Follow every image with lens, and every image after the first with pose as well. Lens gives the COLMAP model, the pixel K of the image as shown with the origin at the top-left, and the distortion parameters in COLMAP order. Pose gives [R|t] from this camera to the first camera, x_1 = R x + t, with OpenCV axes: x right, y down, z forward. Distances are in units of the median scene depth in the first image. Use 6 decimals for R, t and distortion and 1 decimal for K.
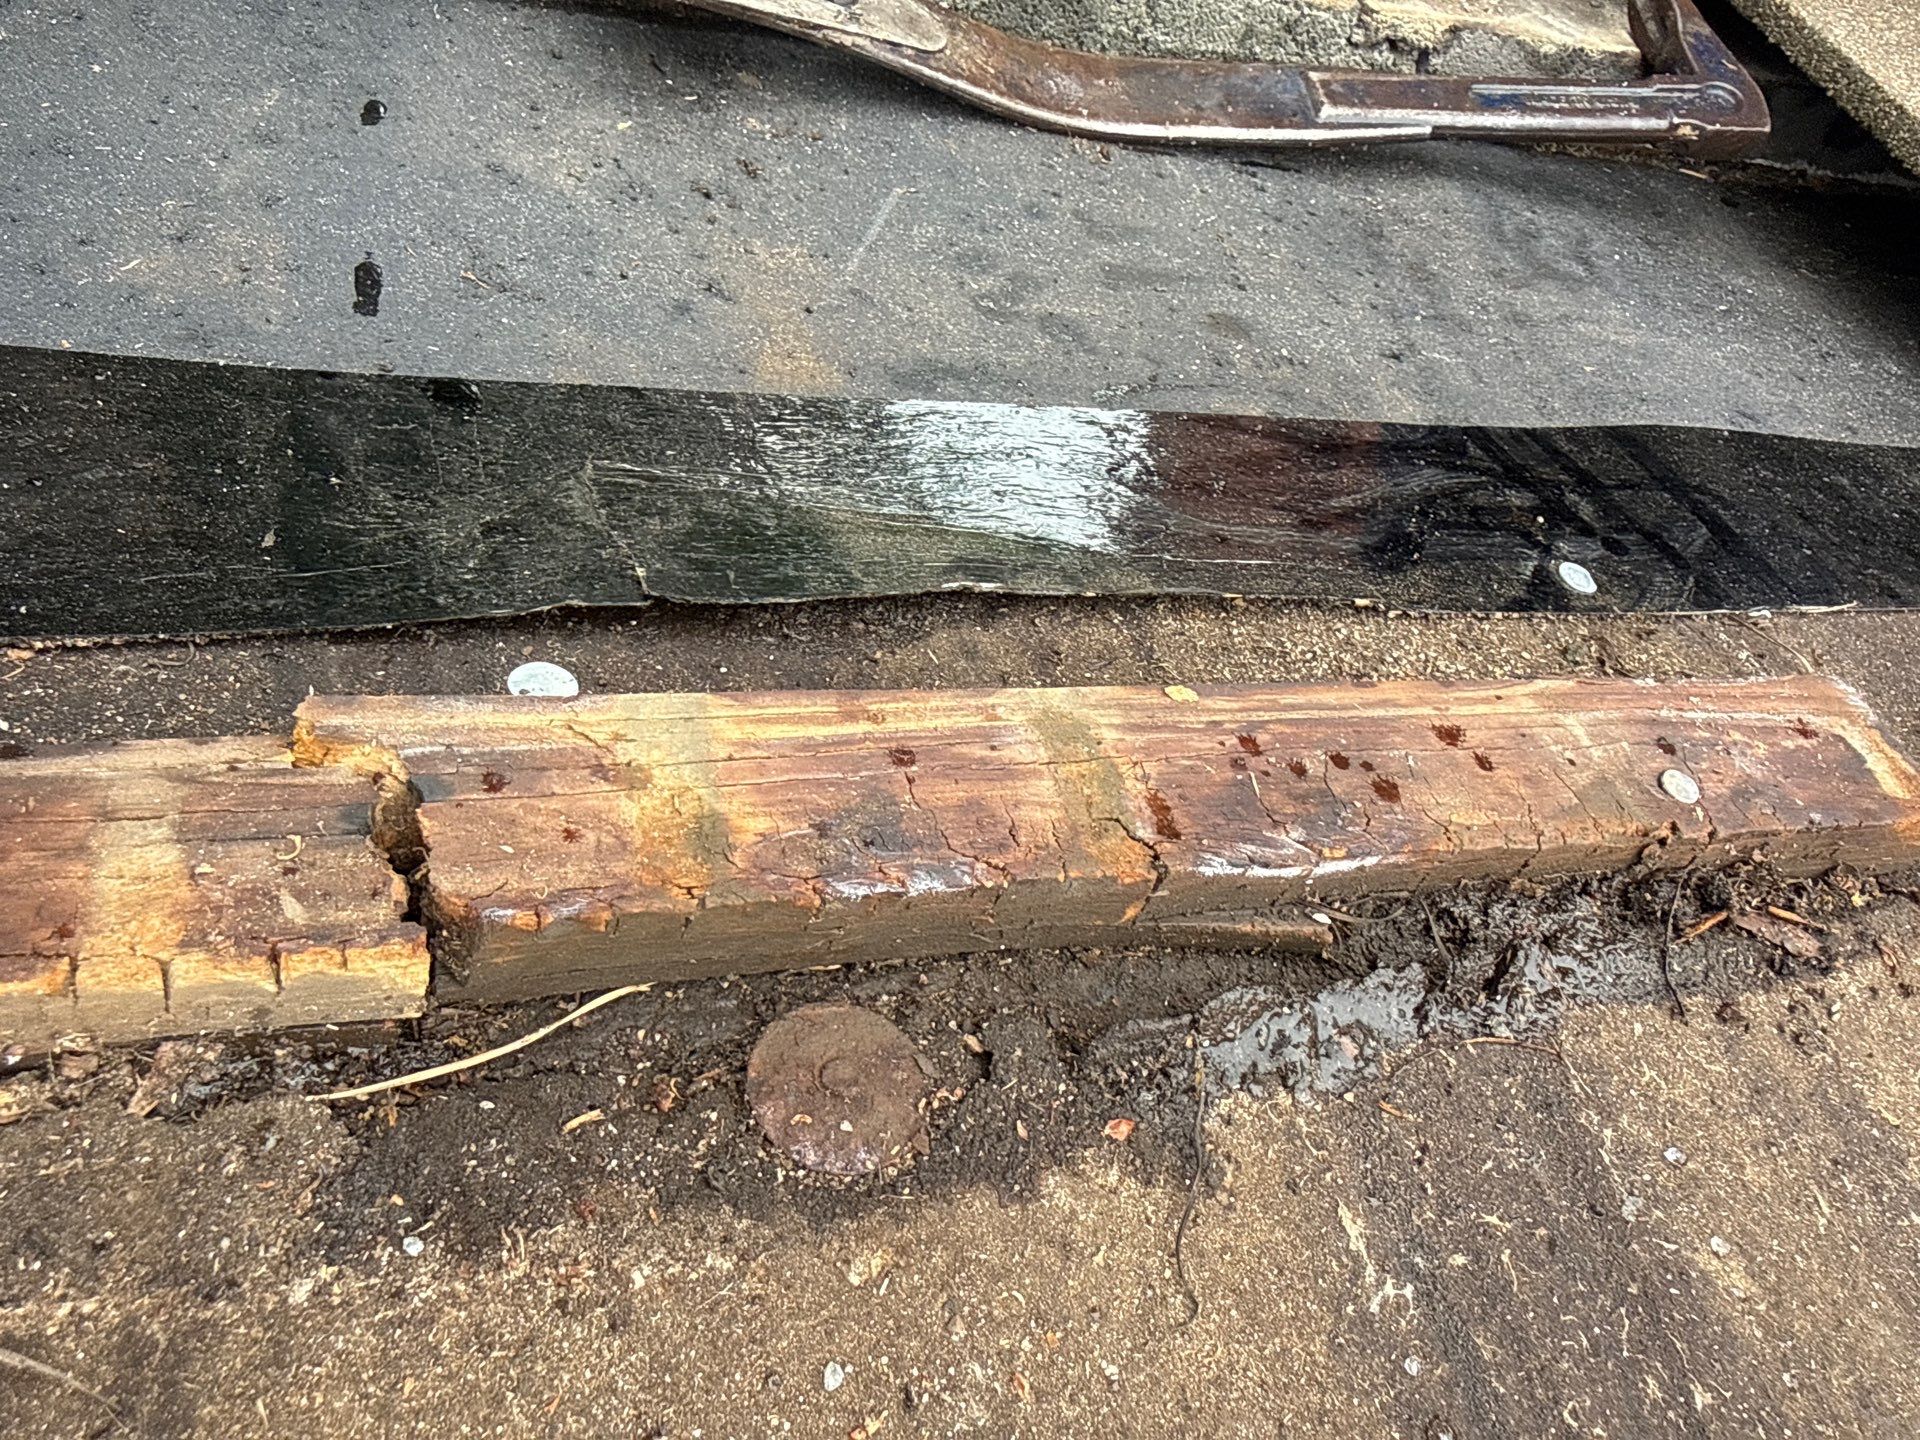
lens RADIAL K [[1378.6, 0, 965.5], [0, 1378.6, 709.7], [0, 0, 1]] dist [-0.001013, -0.024167]
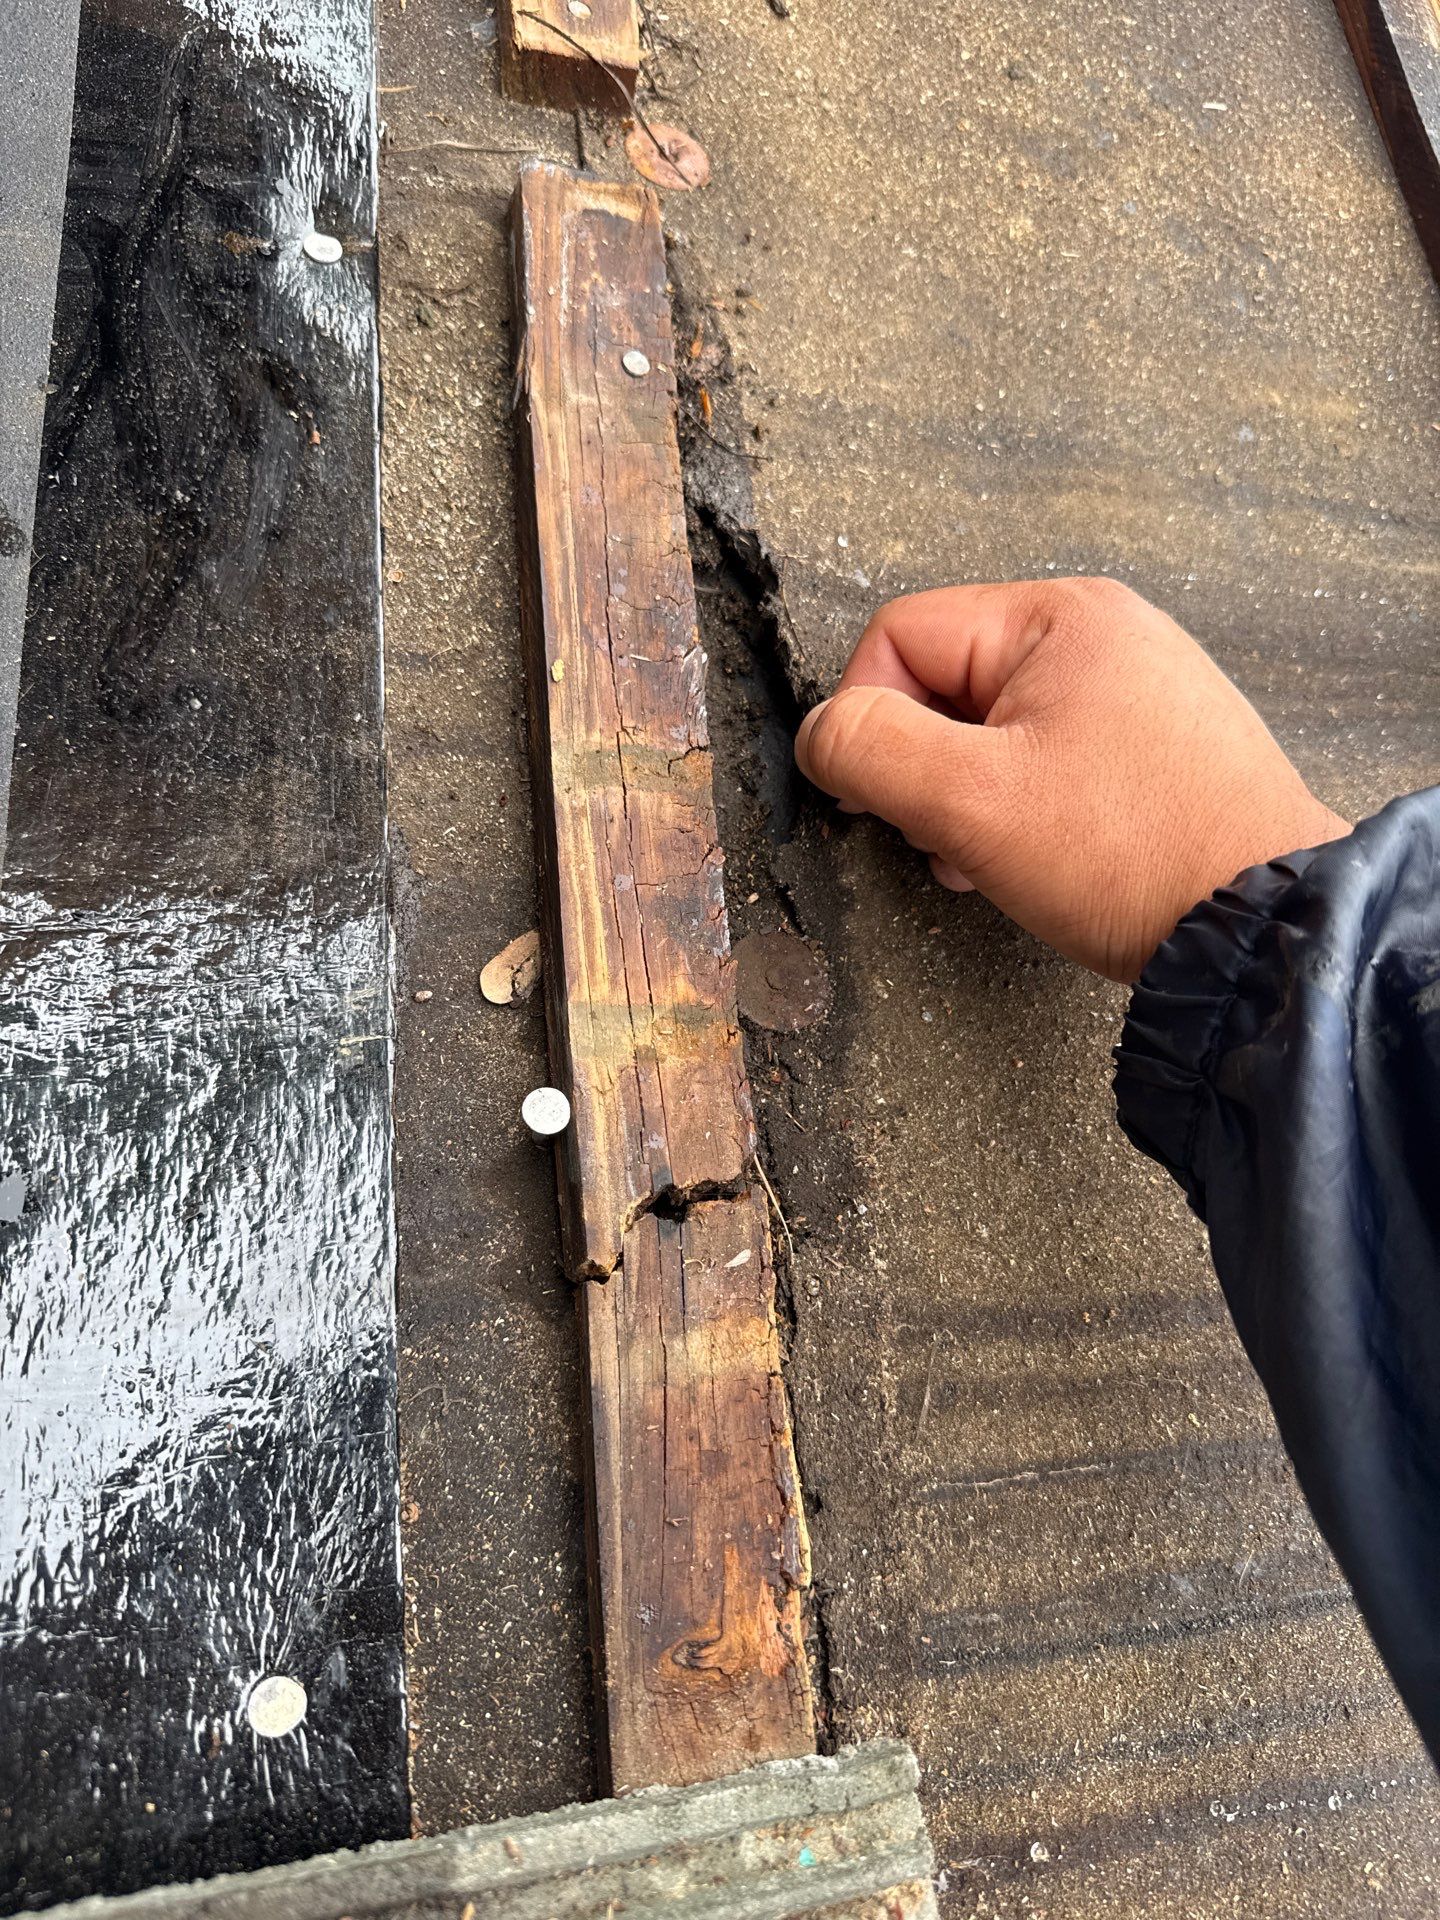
lens RADIAL K [[1378.6, 0, 736.1], [0, 1378.6, 961.8], [0, 0, 1]] dist [-0.001013, -0.024167]
pose [[0.237458, -0.954797, 0.178821, -0.395274], [0.514695, 0.279789, 0.810436, -1.169794], [-0.823834, -0.100406, 0.557867, 0.093821]]
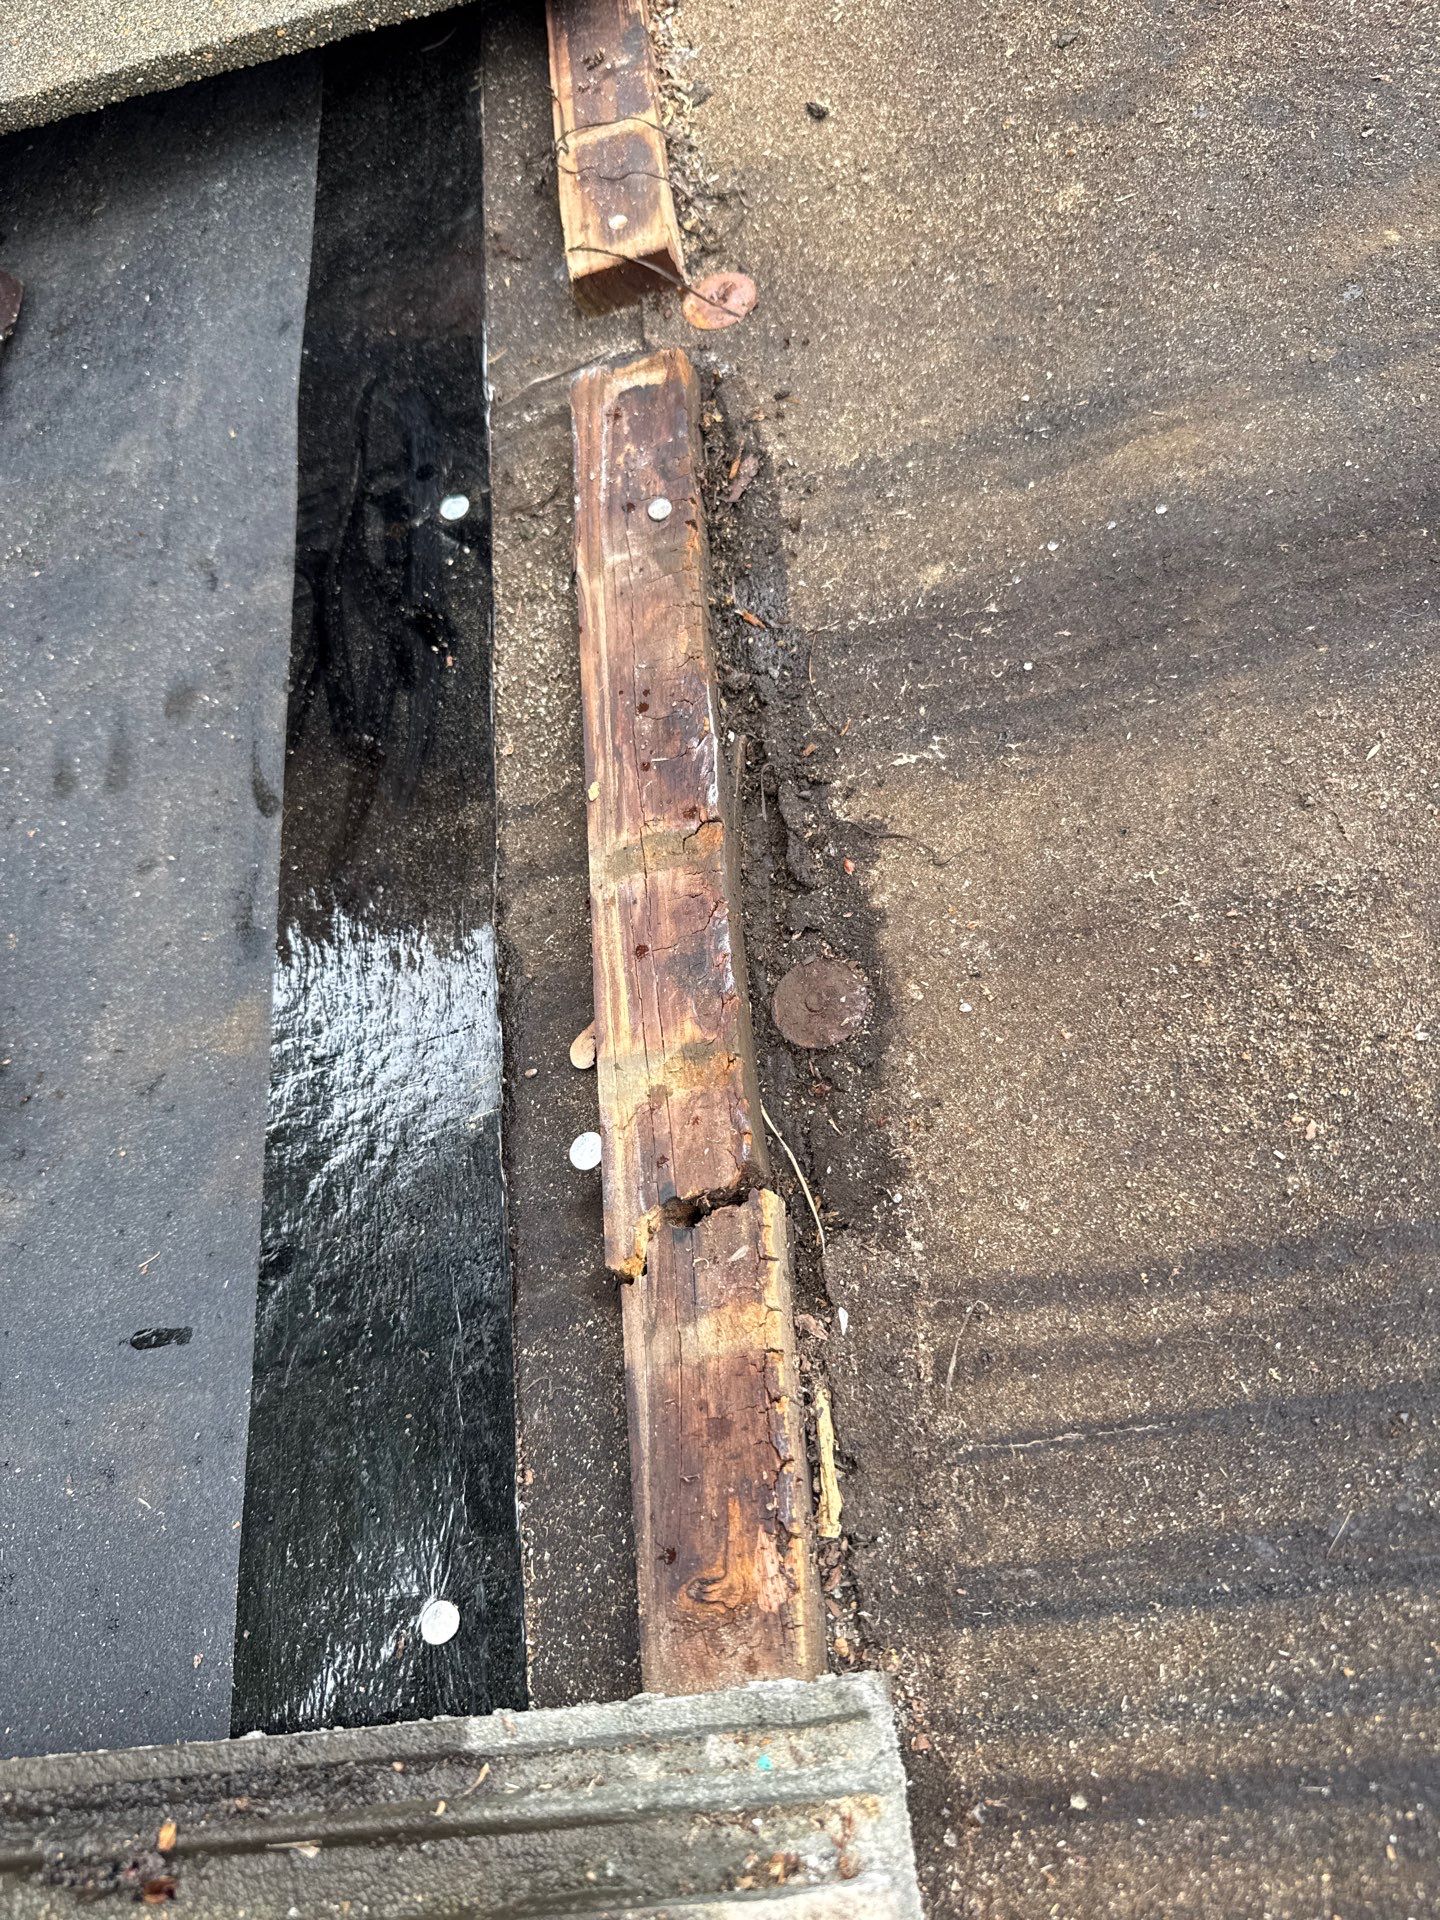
lens RADIAL K [[1378.6, 0, 732.7], [0, 1378.6, 967.5], [0, 0, 1]] dist [-0.001013, -0.024167]
pose [[0.105719, -0.988016, 0.112459, -0.275285], [0.894972, 0.143831, 0.422300, -0.658692], [-0.433415, 0.056003, 0.899453, -0.677532]]
